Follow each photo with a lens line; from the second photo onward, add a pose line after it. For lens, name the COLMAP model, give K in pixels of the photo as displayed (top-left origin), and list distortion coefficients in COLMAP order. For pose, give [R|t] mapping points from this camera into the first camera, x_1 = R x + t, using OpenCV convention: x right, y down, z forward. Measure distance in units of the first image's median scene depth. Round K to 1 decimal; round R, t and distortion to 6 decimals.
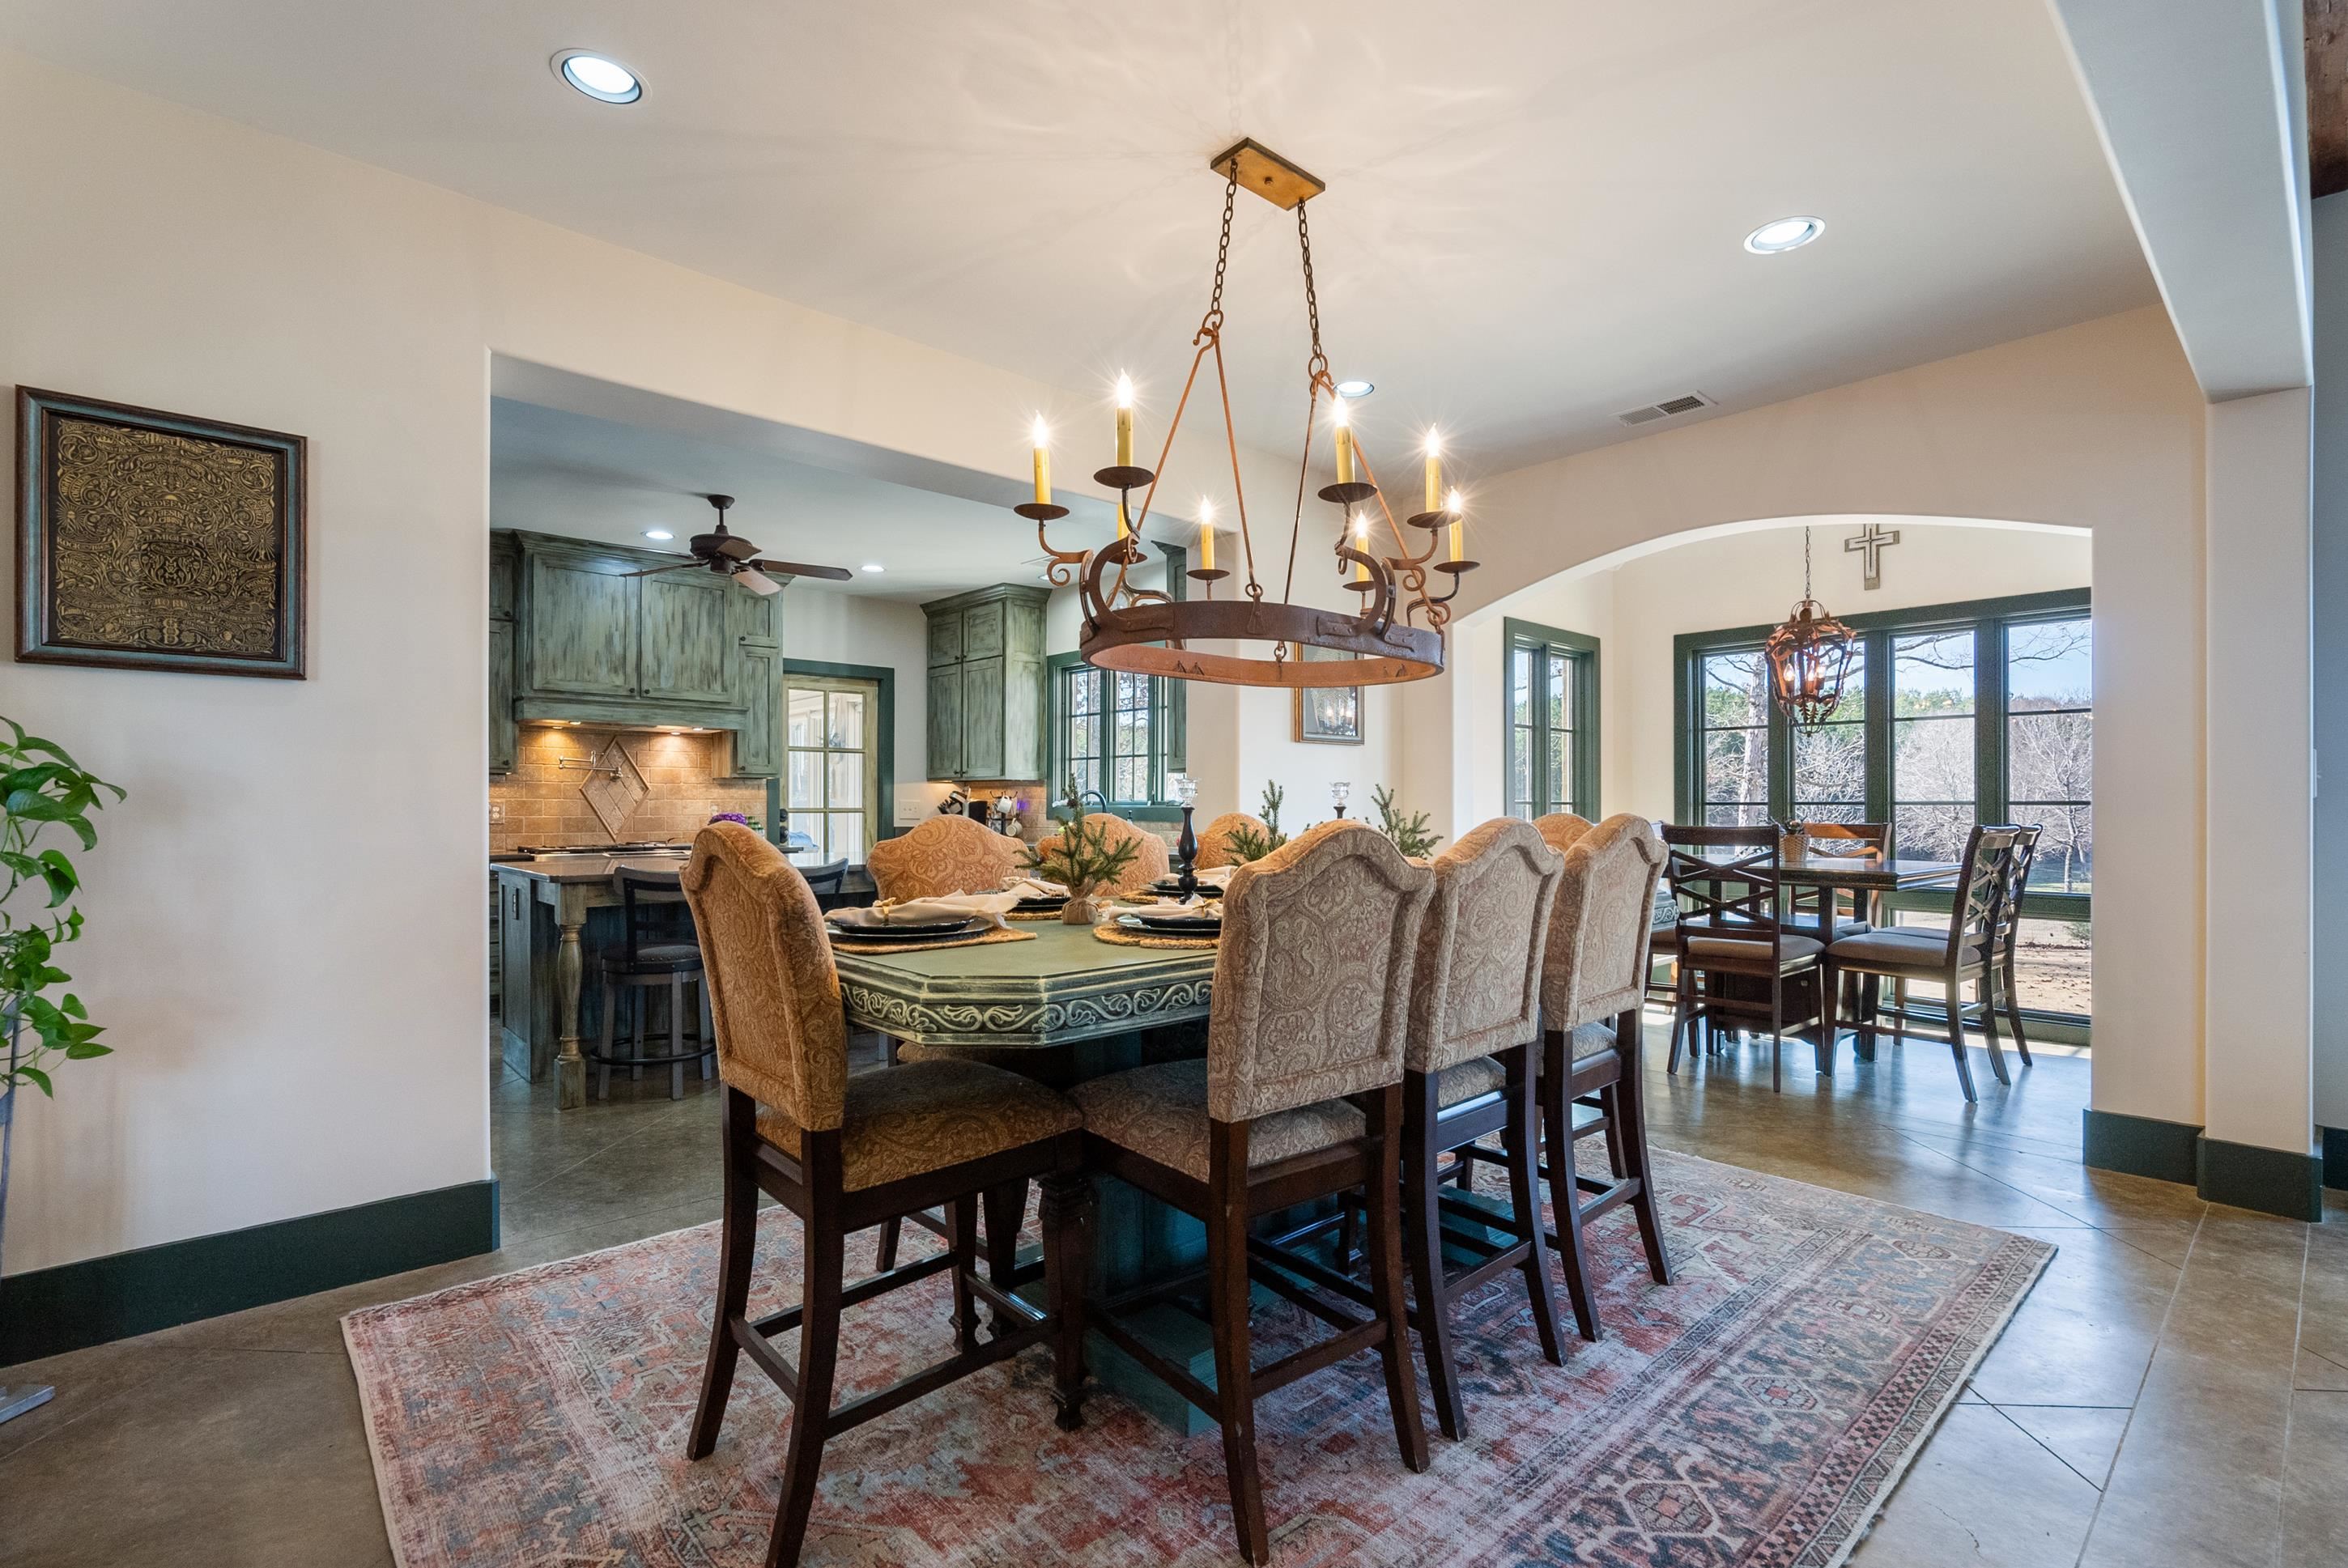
lens RADIAL K [[1063.4, 0, 1174.0], [0, 1063.4, 784.0], [0, 0, 1]] dist [-0.008607, 0.006262]
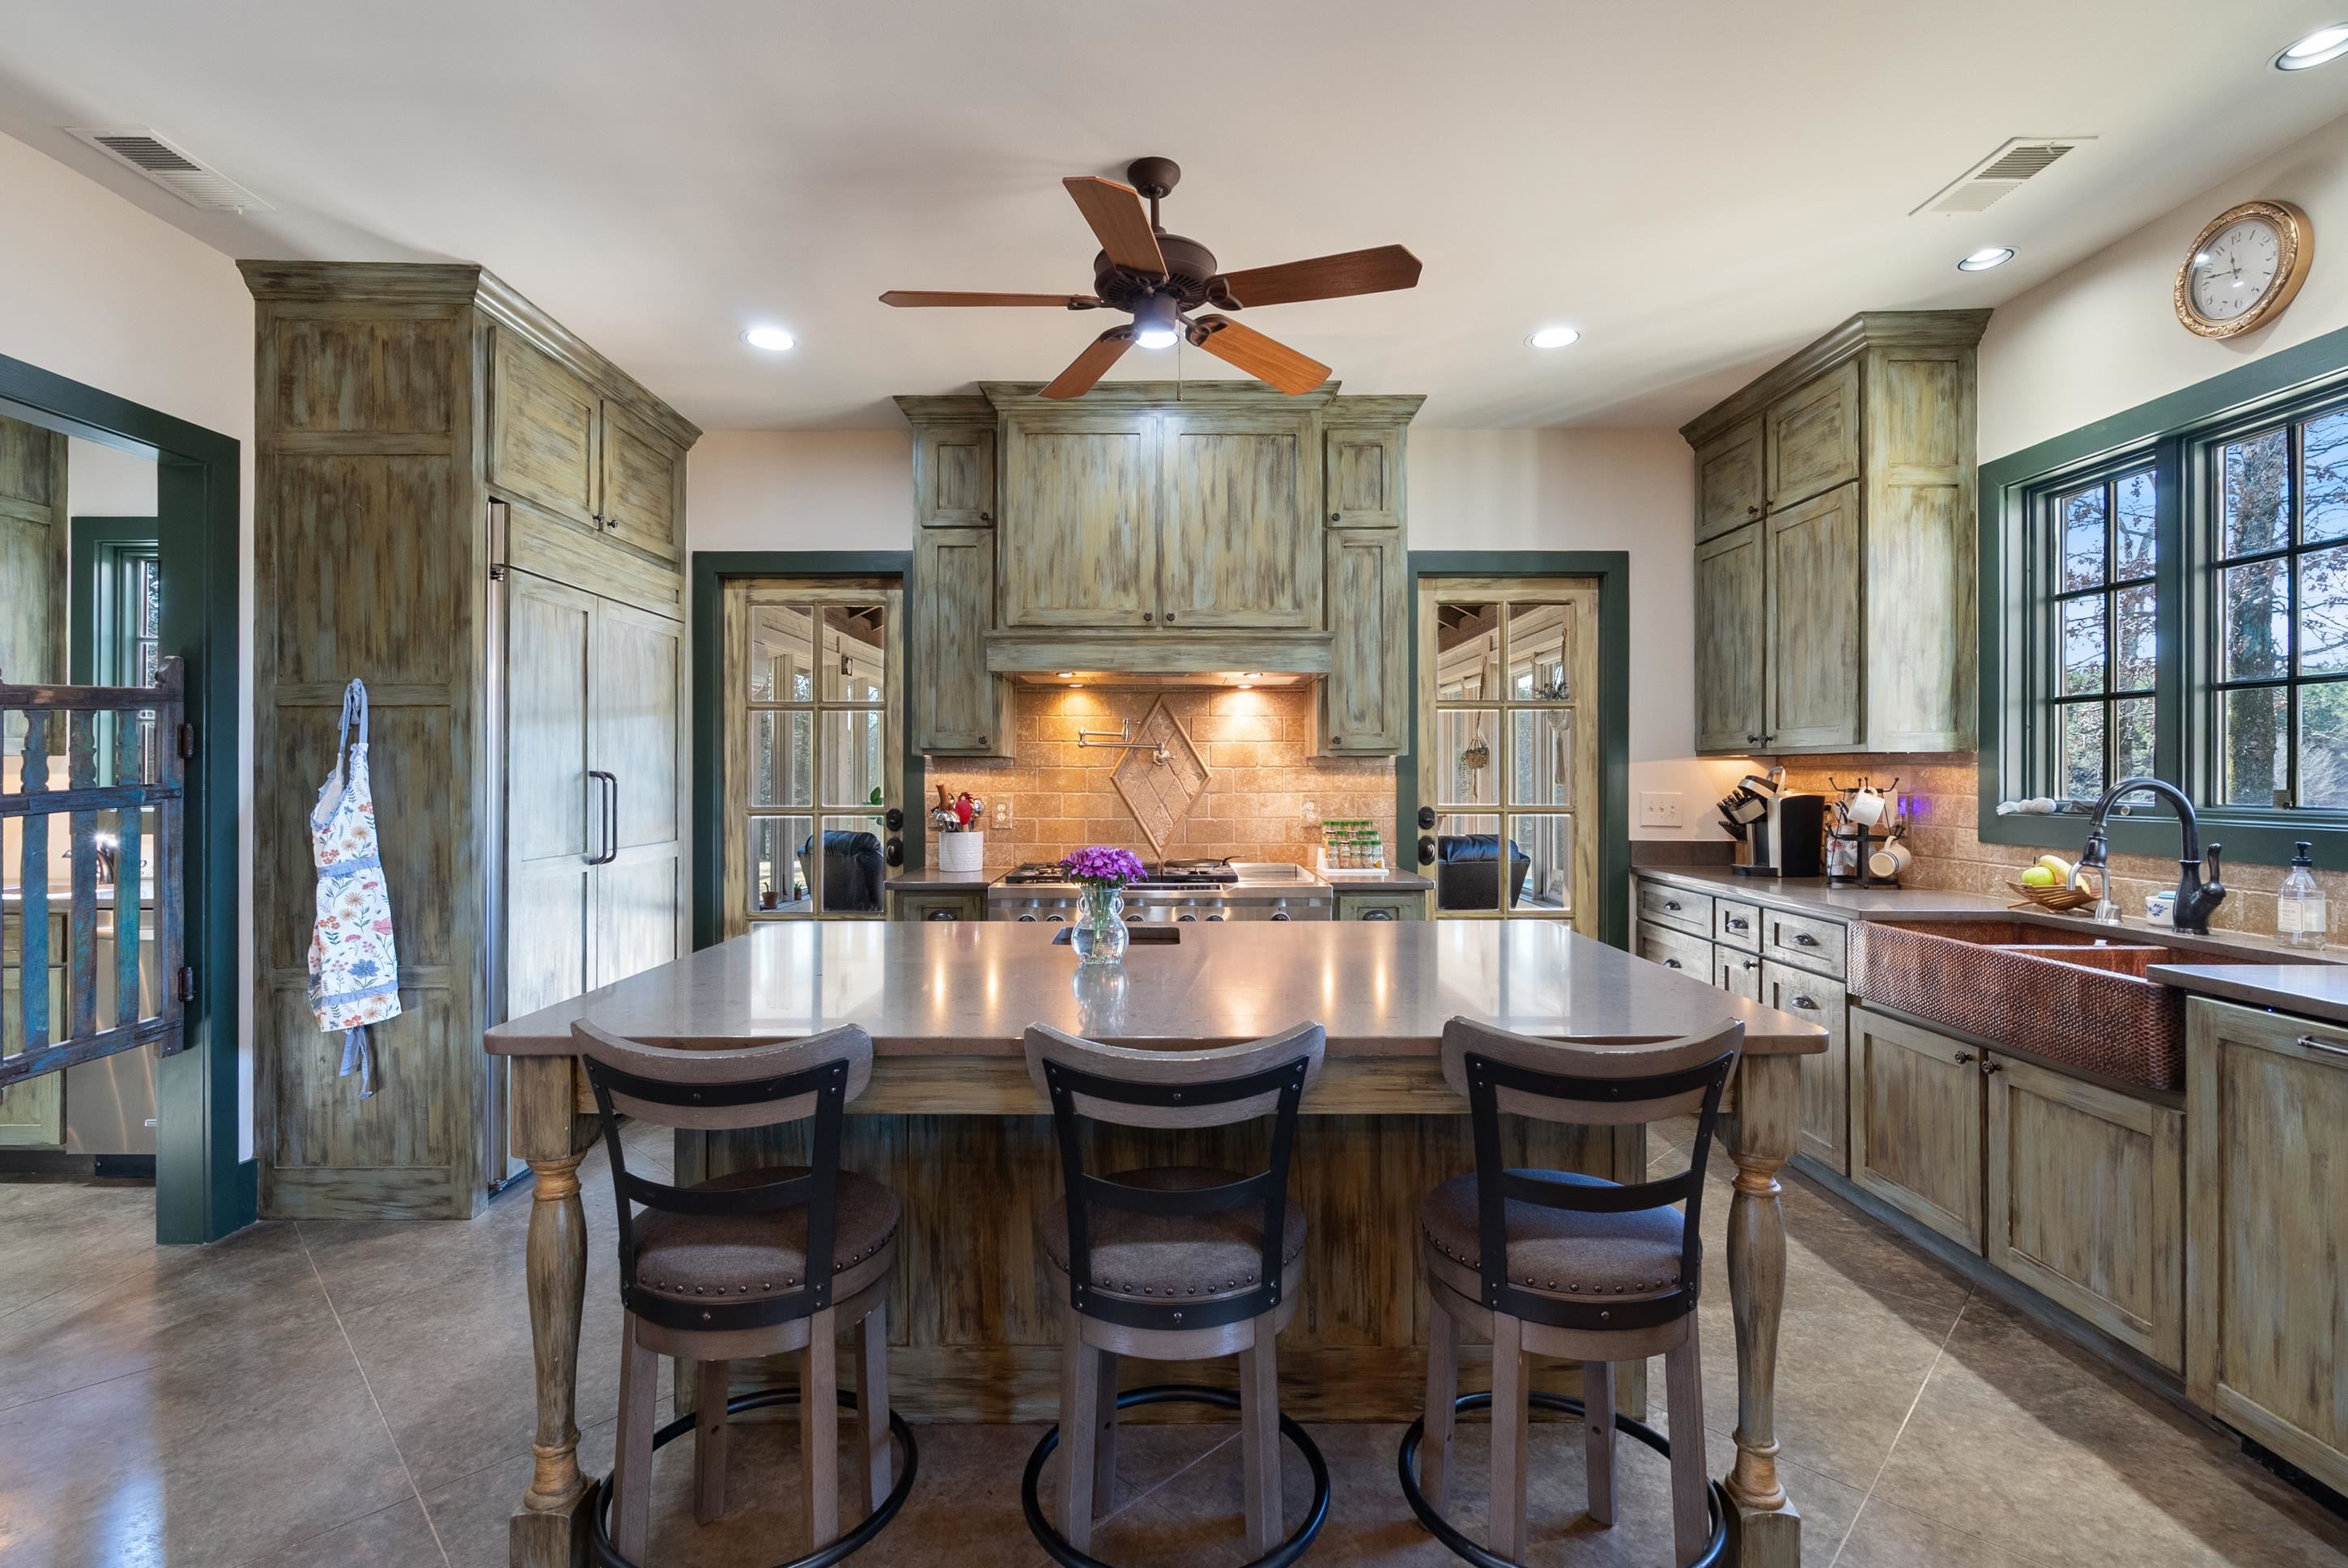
lens RADIAL K [[1063.4, 0, 1174.0], [0, 1063.4, 784.0], [0, 0, 1]] dist [-0.008607, 0.006262]
pose [[0.737862, 0.002548, -0.674947, -0.075299], [0.012600, 0.999767, 0.017550, -0.002015], [0.674834, -0.021454, 0.737657, 0.493358]]
